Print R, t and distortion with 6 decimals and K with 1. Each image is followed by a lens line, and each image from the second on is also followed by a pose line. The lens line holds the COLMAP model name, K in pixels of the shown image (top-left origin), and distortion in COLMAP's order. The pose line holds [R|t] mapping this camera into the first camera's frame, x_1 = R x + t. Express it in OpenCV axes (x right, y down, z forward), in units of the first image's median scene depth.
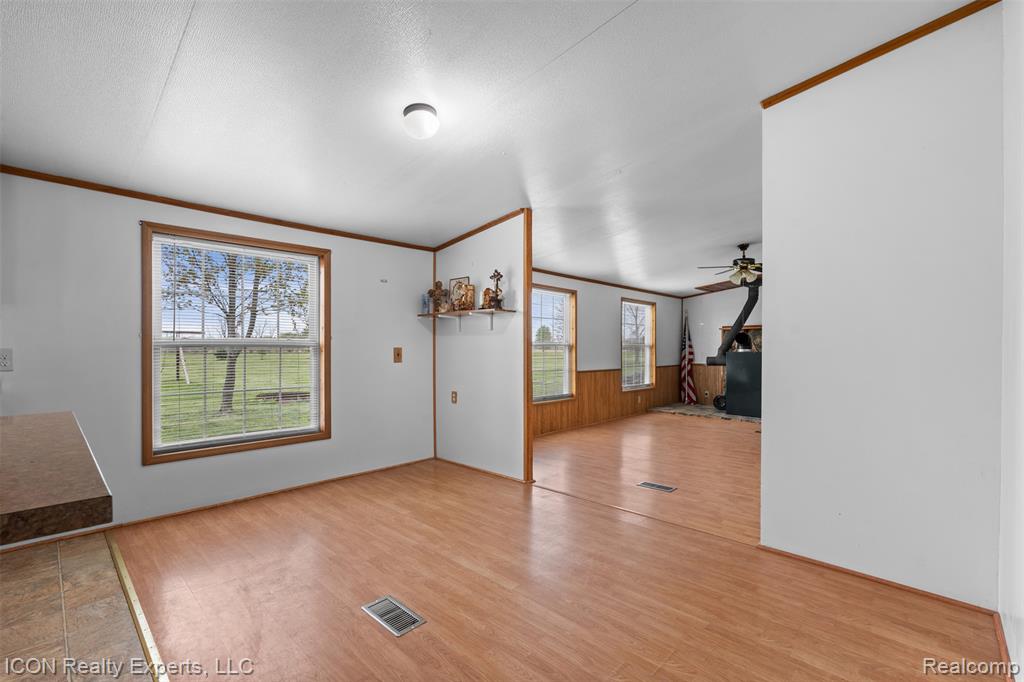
lens RADIAL K [[448.9, 0, 512.2], [0, 448.9, 353.0], [0, 0, 1]] dist [-0.005475, 0.001298]
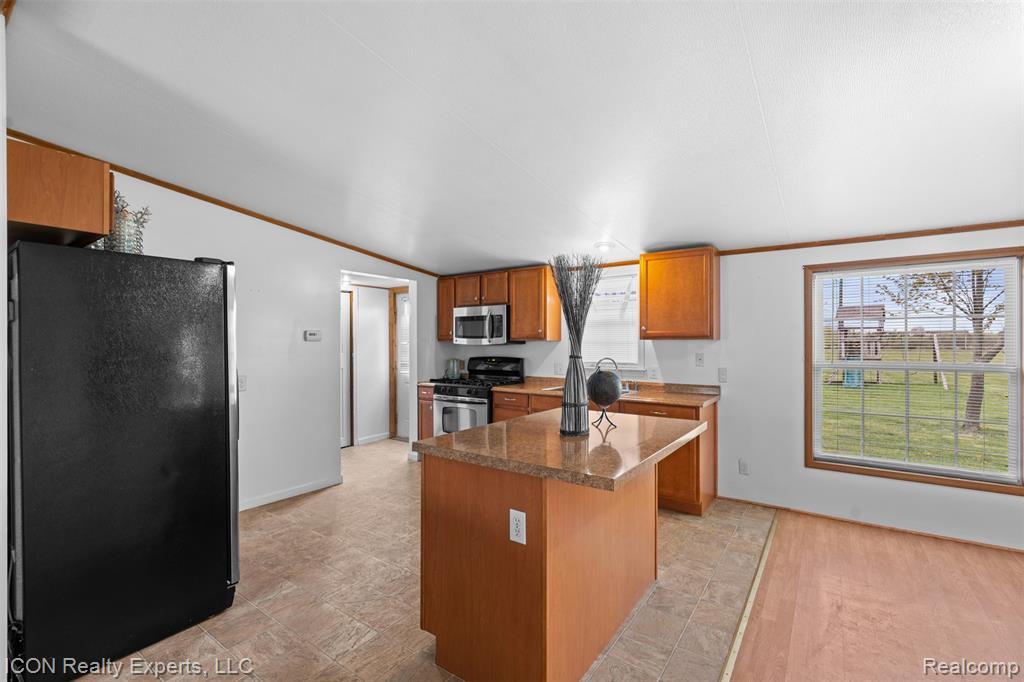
lens RADIAL K [[448.9, 0, 514.2], [0, 448.9, 343.8], [0, 0, 1]] dist [-0.005475, 0.001298]
pose [[0.145192, 0.001558, -0.989402, 0.119786], [-0.009291, 0.999957, 0.000212, -0.034243], [0.989360, 0.009161, 0.145201, 0.019676]]
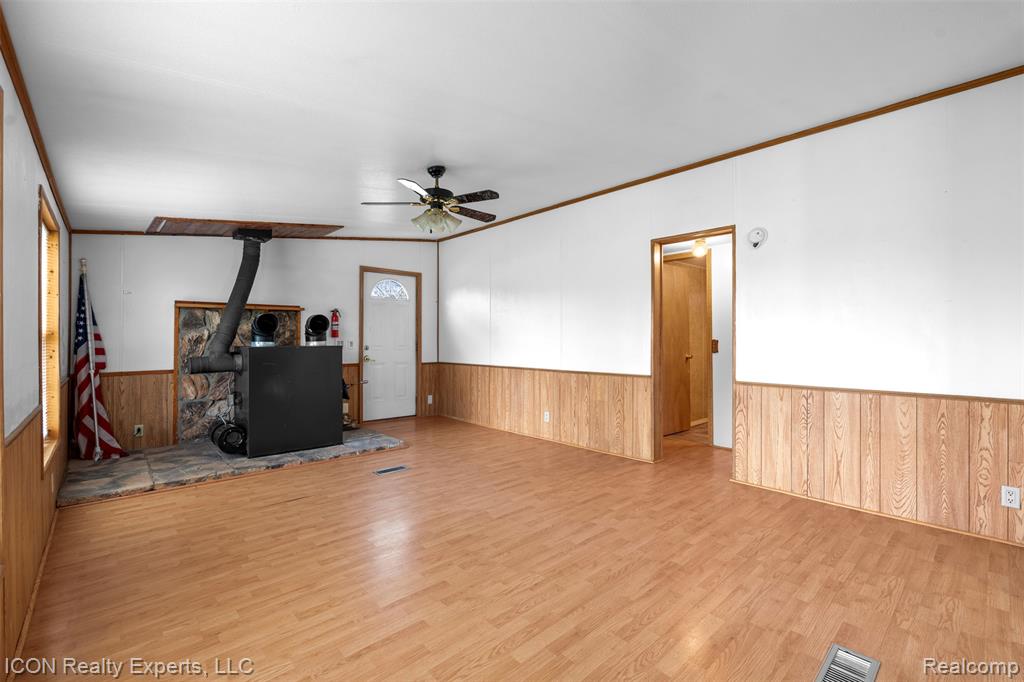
lens RADIAL K [[448.9, 0, 514.1], [0, 448.9, 339.8], [0, 0, 1]] dist [-0.005475, 0.001298]
pose [[0.065159, -0.002633, 0.997871, -0.064818], [0.012527, 0.999920, 0.001821, -0.009853], [-0.997796, 0.012382, 0.065187, 0.738430]]
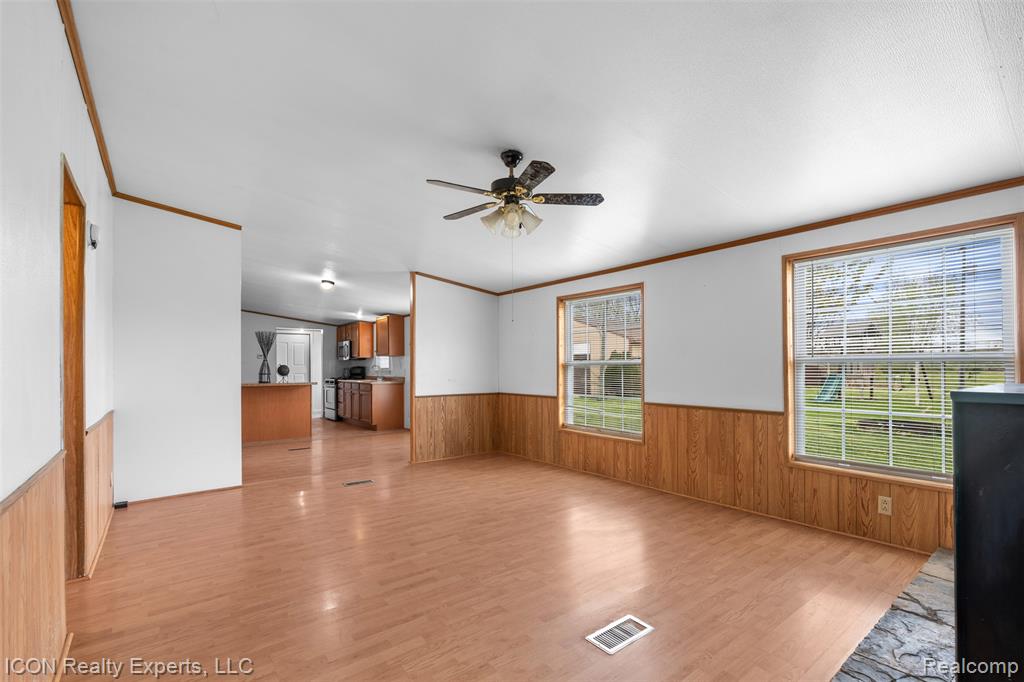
lens RADIAL K [[448.9, 0, 512.6], [0, 448.9, 366.2], [0, 0, 1]] dist [-0.005475, 0.001298]
pose [[-0.148299, -0.003164, -0.988937, 0.849629], [-0.006477, 0.999977, -0.002228, -0.010422], [0.988921, 0.006075, -0.148316, 0.920460]]
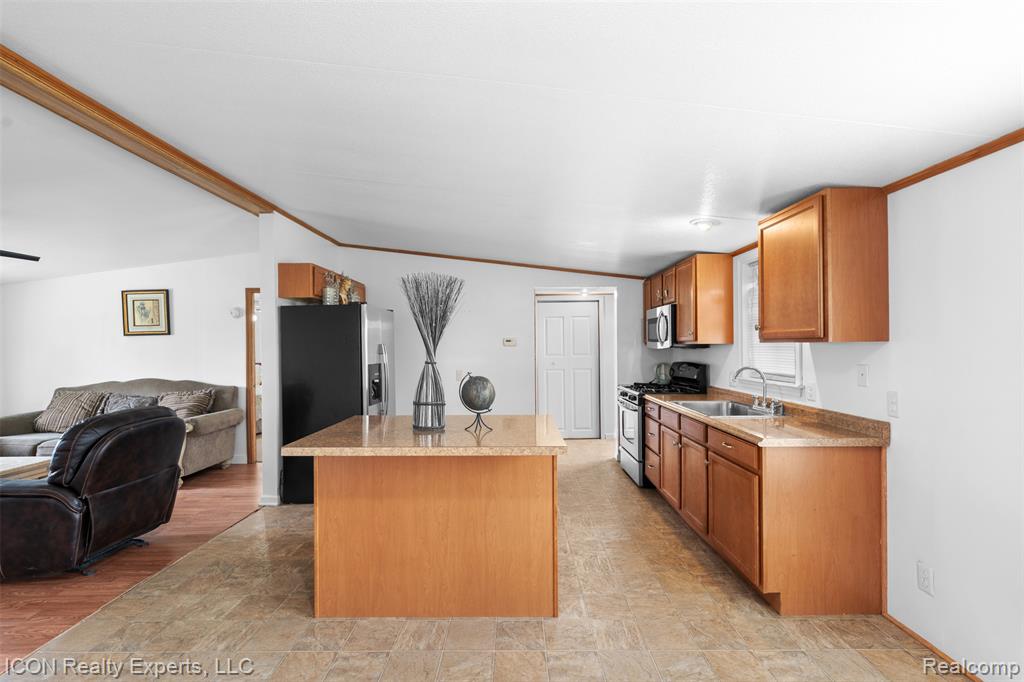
lens RADIAL K [[448.9, 0, 514.3], [0, 448.9, 343.4], [0, 0, 1]] dist [-0.005475, 0.001298]
pose [[-0.726608, 0.001145, -0.687051, 0.006730], [-0.000211, 0.999998, 0.001890, -0.041814], [0.687052, 0.001519, -0.726607, 0.445495]]
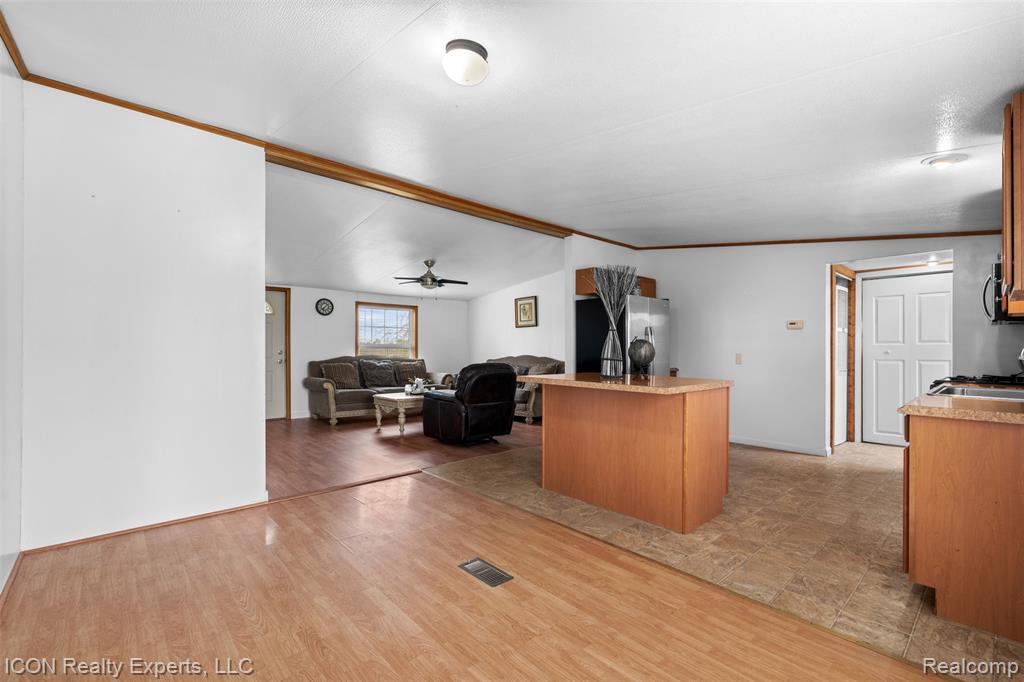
lens RADIAL K [[448.9, 0, 514.0], [0, 448.9, 348.2], [0, 0, 1]] dist [-0.005475, 0.001298]
pose [[-0.997511, -0.004227, 0.070385, -0.127626], [-0.003458, 0.999933, 0.011053, -0.008193], [-0.070427, 0.010782, -0.997459, 0.654763]]
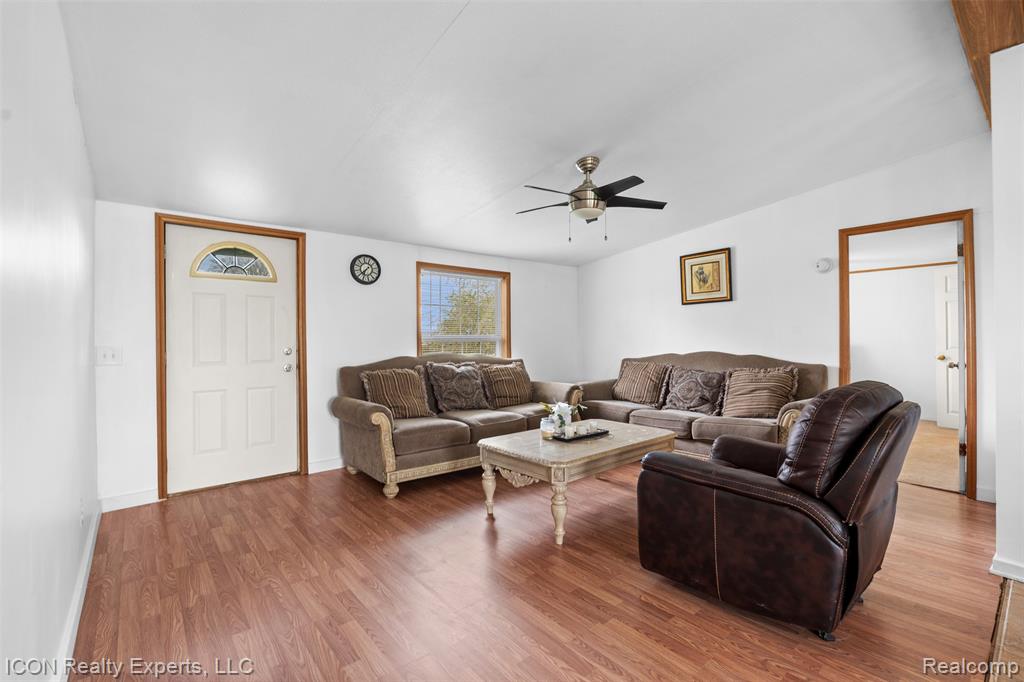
lens RADIAL K [[448.9, 0, 513.9], [0, 448.9, 340.8], [0, 0, 1]] dist [-0.005475, 0.001298]
pose [[-0.993872, 0.004257, 0.110456, 0.168716], [0.005827, 0.999886, 0.013899, -0.004045], [-0.110384, 0.014457, -0.993784, 0.136936]]
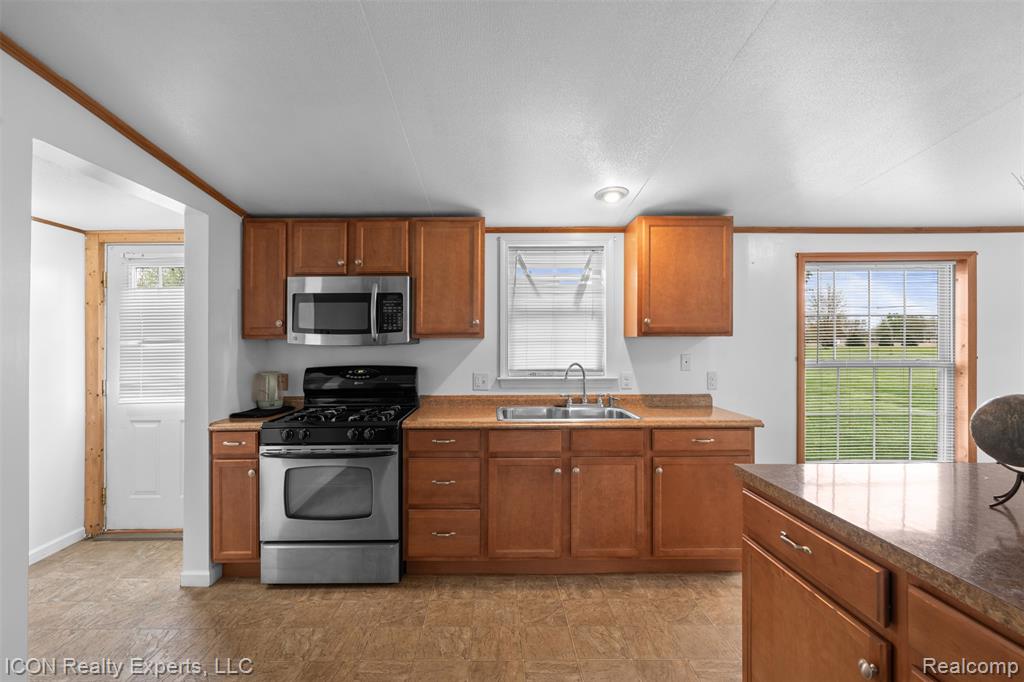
lens RADIAL K [[448.9, 0, 496.4], [0, 448.9, 340.4], [0, 0, 1]] dist [-0.005475, 0.001298]
pose [[0.690208, -0.009167, -0.723553, -0.251207], [-0.002860, 0.999877, -0.015396, -0.030167], [0.723605, 0.012695, 0.690097, -0.125607]]
